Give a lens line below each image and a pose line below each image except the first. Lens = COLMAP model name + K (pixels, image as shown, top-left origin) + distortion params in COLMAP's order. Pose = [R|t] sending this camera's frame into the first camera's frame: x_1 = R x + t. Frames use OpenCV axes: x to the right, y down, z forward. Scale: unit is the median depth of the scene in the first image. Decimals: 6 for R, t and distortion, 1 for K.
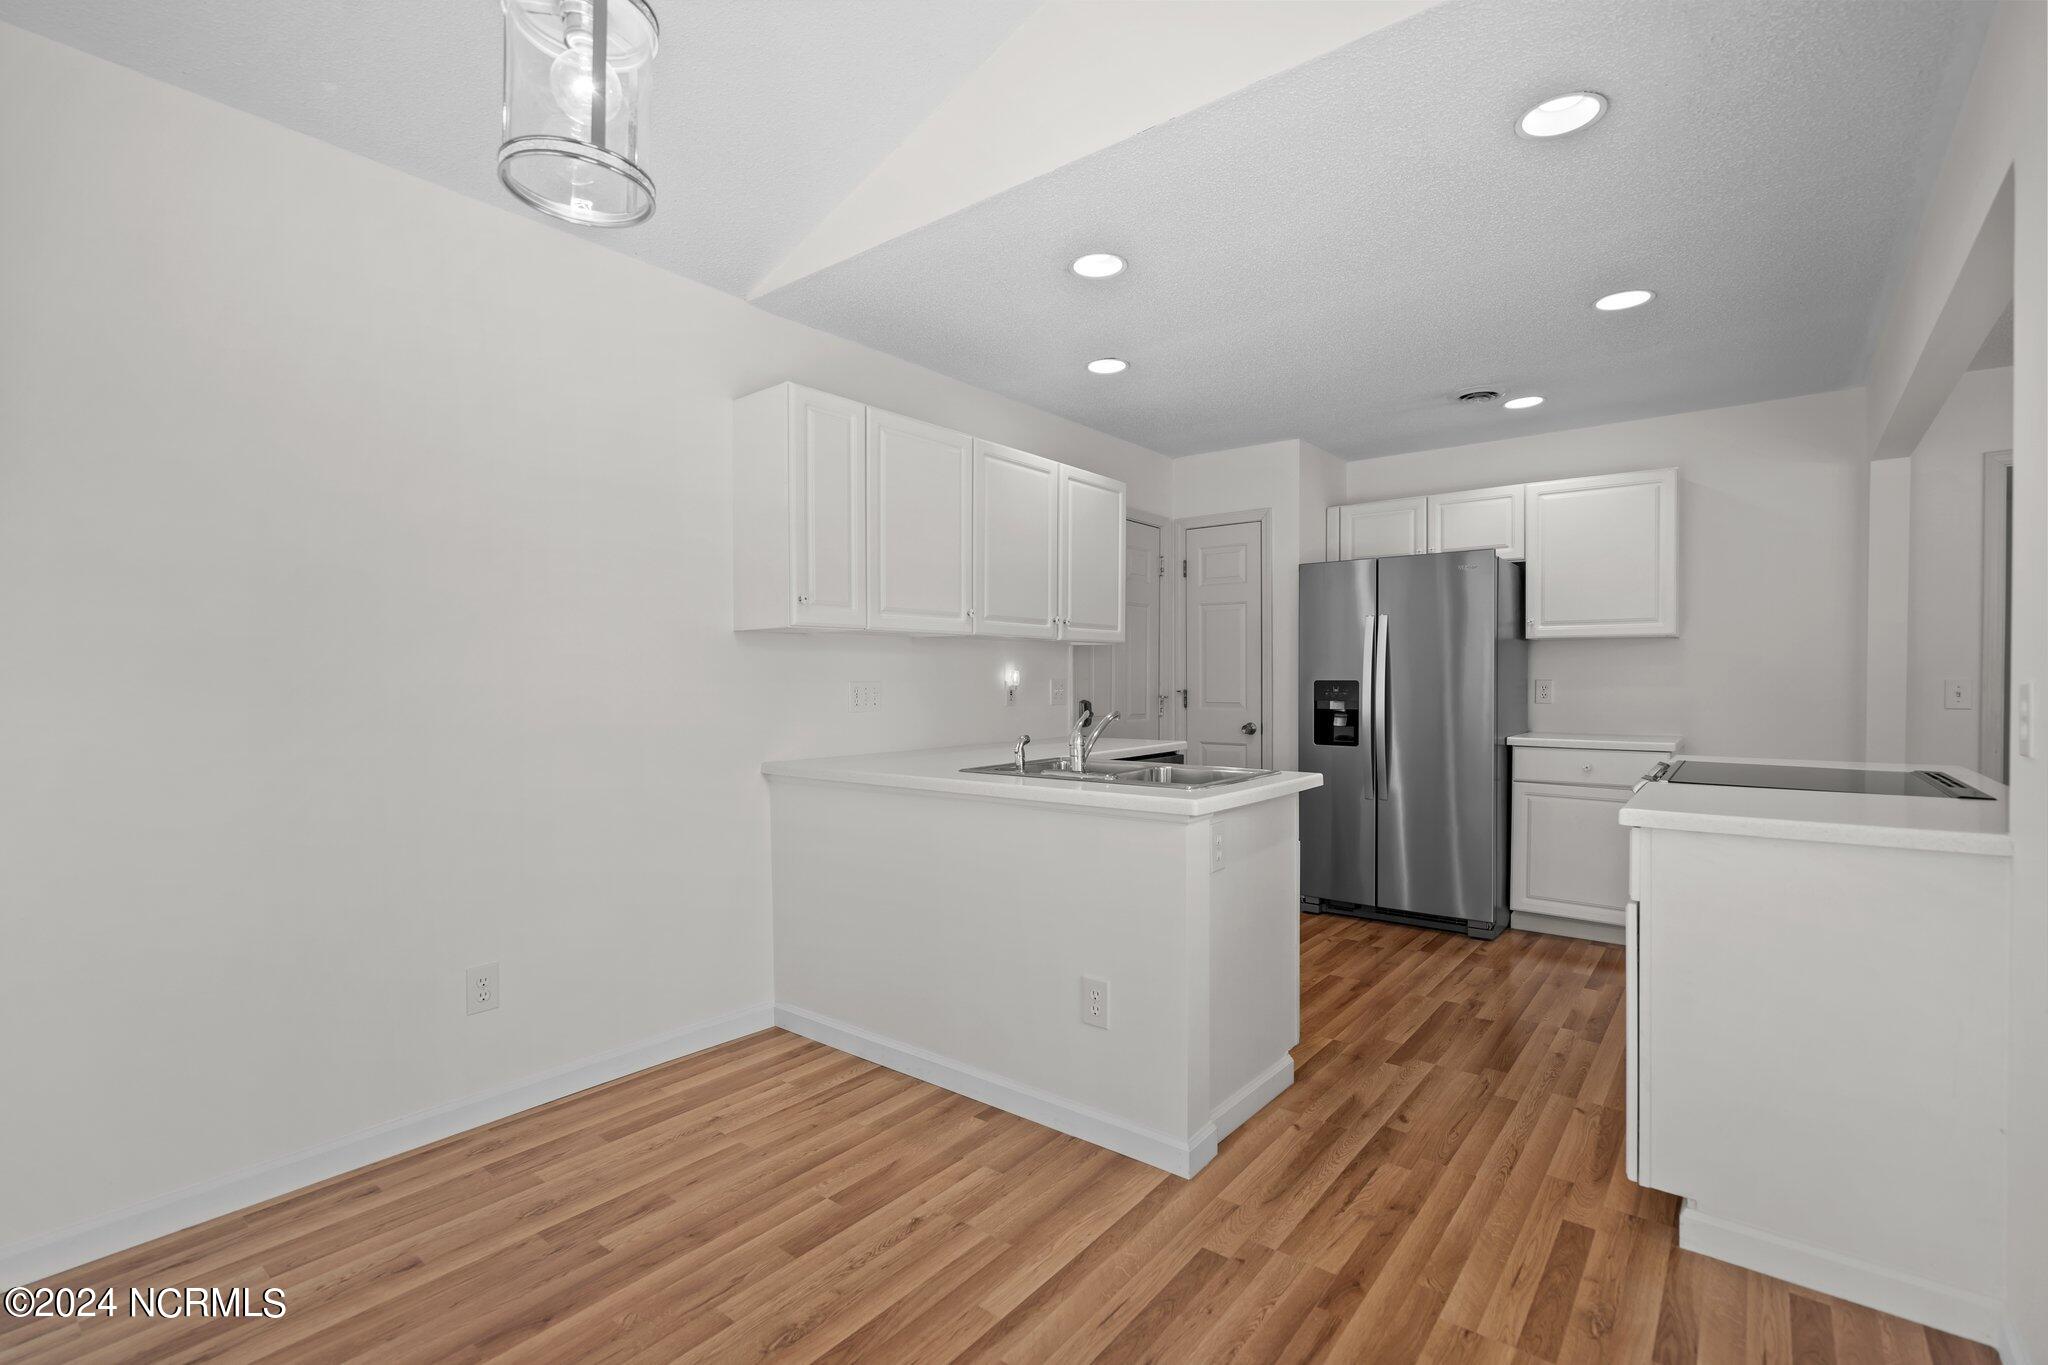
lens RADIAL K [[932.0, 0, 1021.7], [0, 932.0, 688.5], [0, 0, 1]] dist [-0.000979, 0.000731]
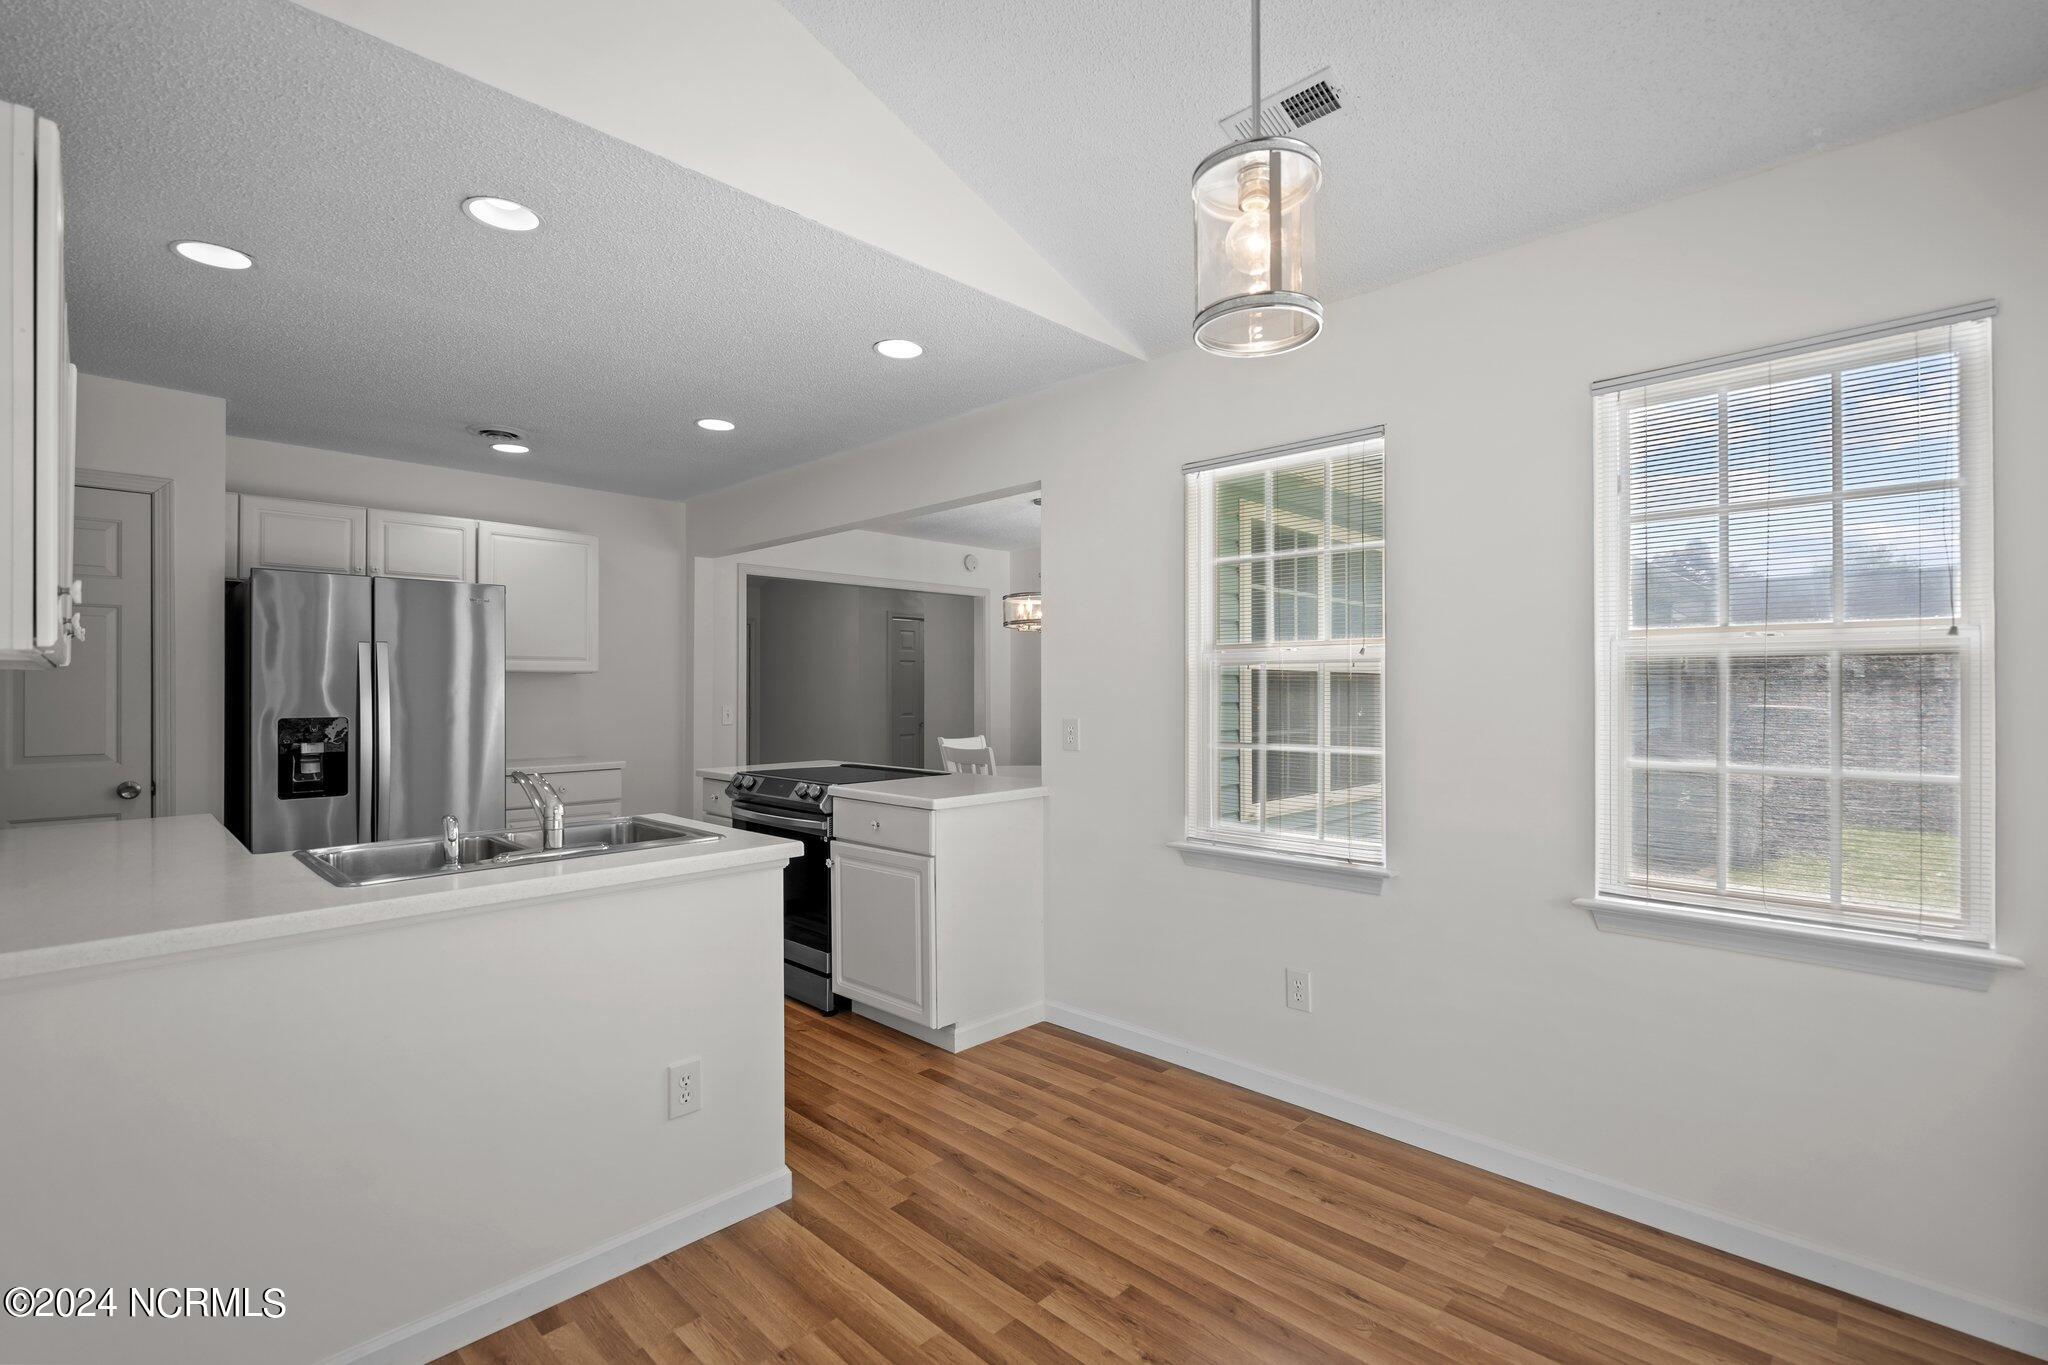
lens RADIAL K [[932.0, 0, 1021.9], [0, 932.0, 683.5], [0, 0, 1]] dist [-0.000979, 0.000731]
pose [[0.097076, 0.003189, 0.995272, -0.884502], [0.010661, 0.999934, -0.004244, -0.060940], [-0.995220, 0.011023, 0.097036, 0.636929]]
